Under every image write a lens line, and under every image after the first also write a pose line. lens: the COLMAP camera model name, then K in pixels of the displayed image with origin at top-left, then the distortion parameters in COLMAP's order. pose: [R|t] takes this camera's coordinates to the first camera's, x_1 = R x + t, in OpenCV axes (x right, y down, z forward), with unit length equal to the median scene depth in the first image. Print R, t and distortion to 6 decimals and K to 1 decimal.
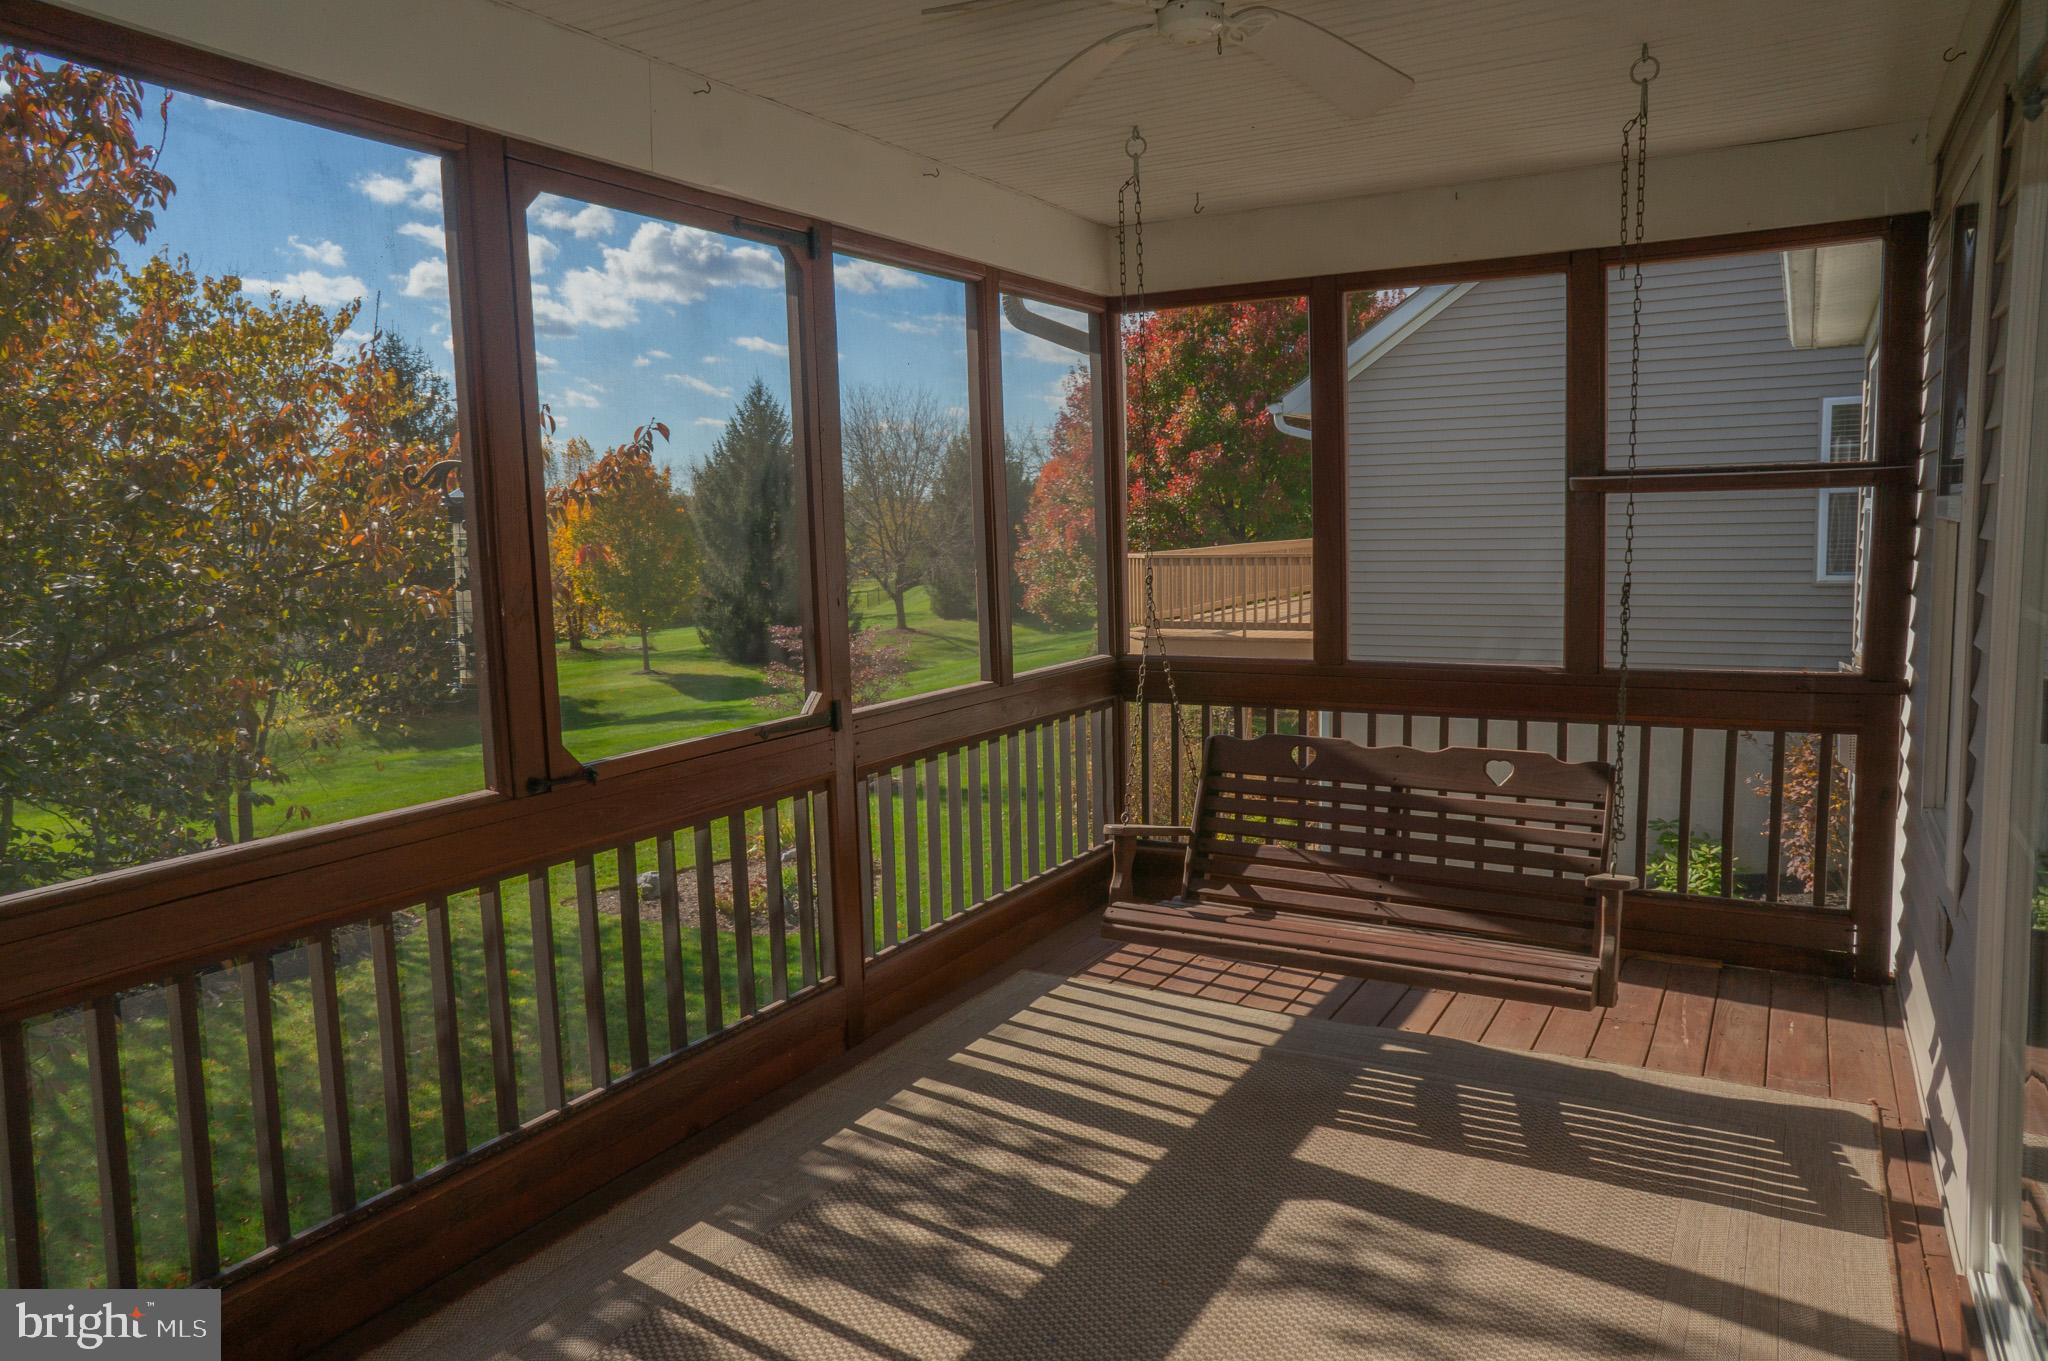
lens RADIAL K [[1383.2, 0, 1024.4], [0, 1383.2, 673.9], [0, 0, 1]] dist [0.011531, 0.006364]
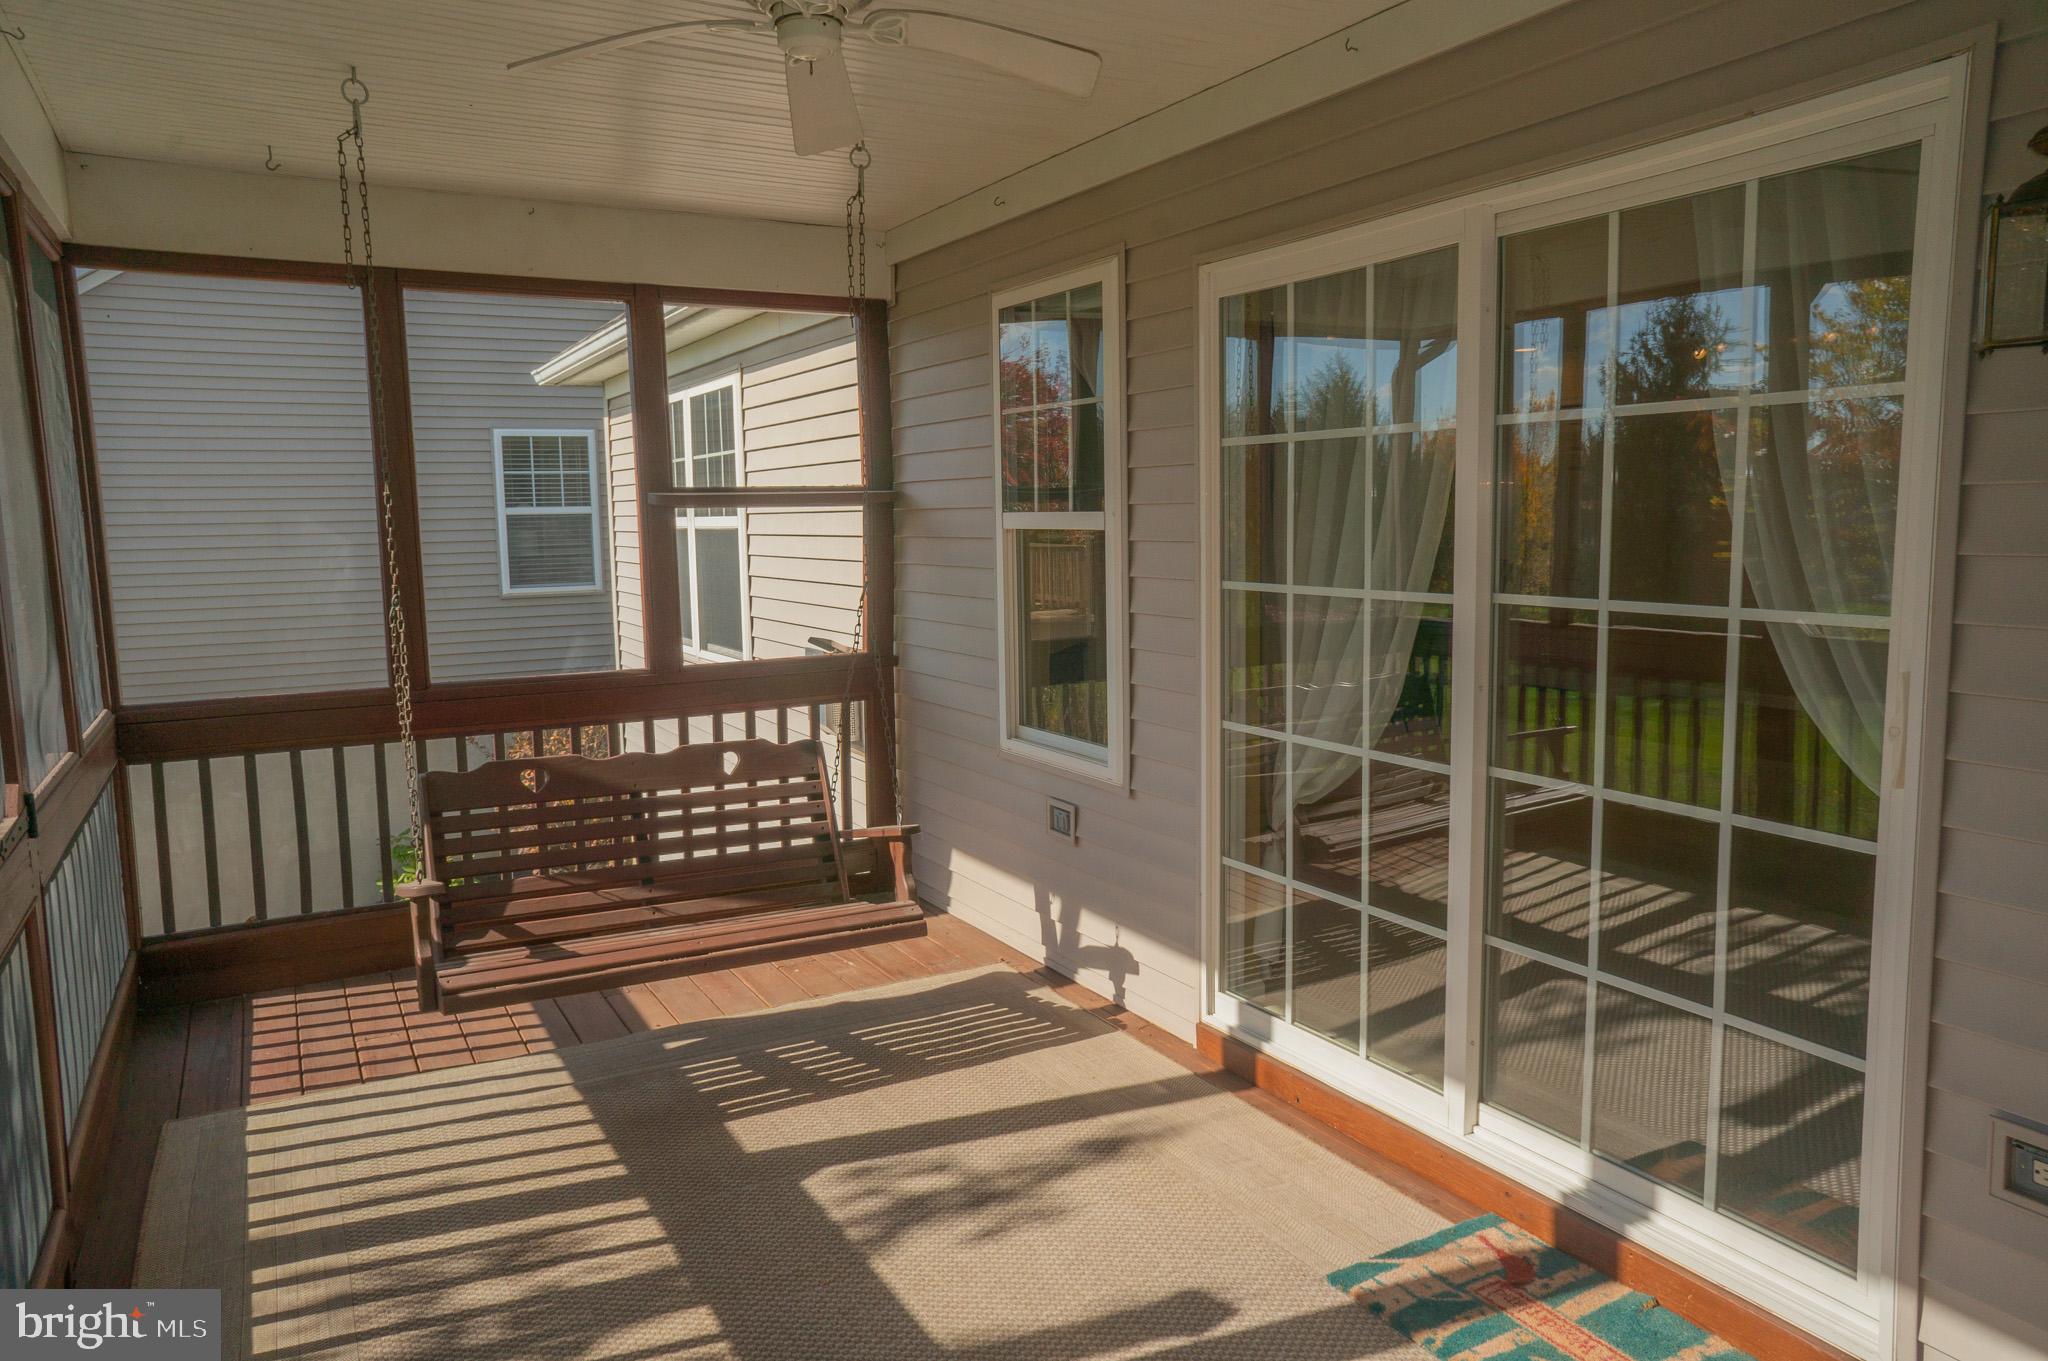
lens RADIAL K [[1387.2, 0, 1009.8], [0, 1387.2, 668.6], [0, 0, 1]] dist [-0.066411, 0.094010]
pose [[0.532183, -0.081059, 0.842740, -0.443007], [0.097582, 0.994645, 0.034047, -0.016813], [-0.840987, 0.064117, 0.537243, 0.229798]]
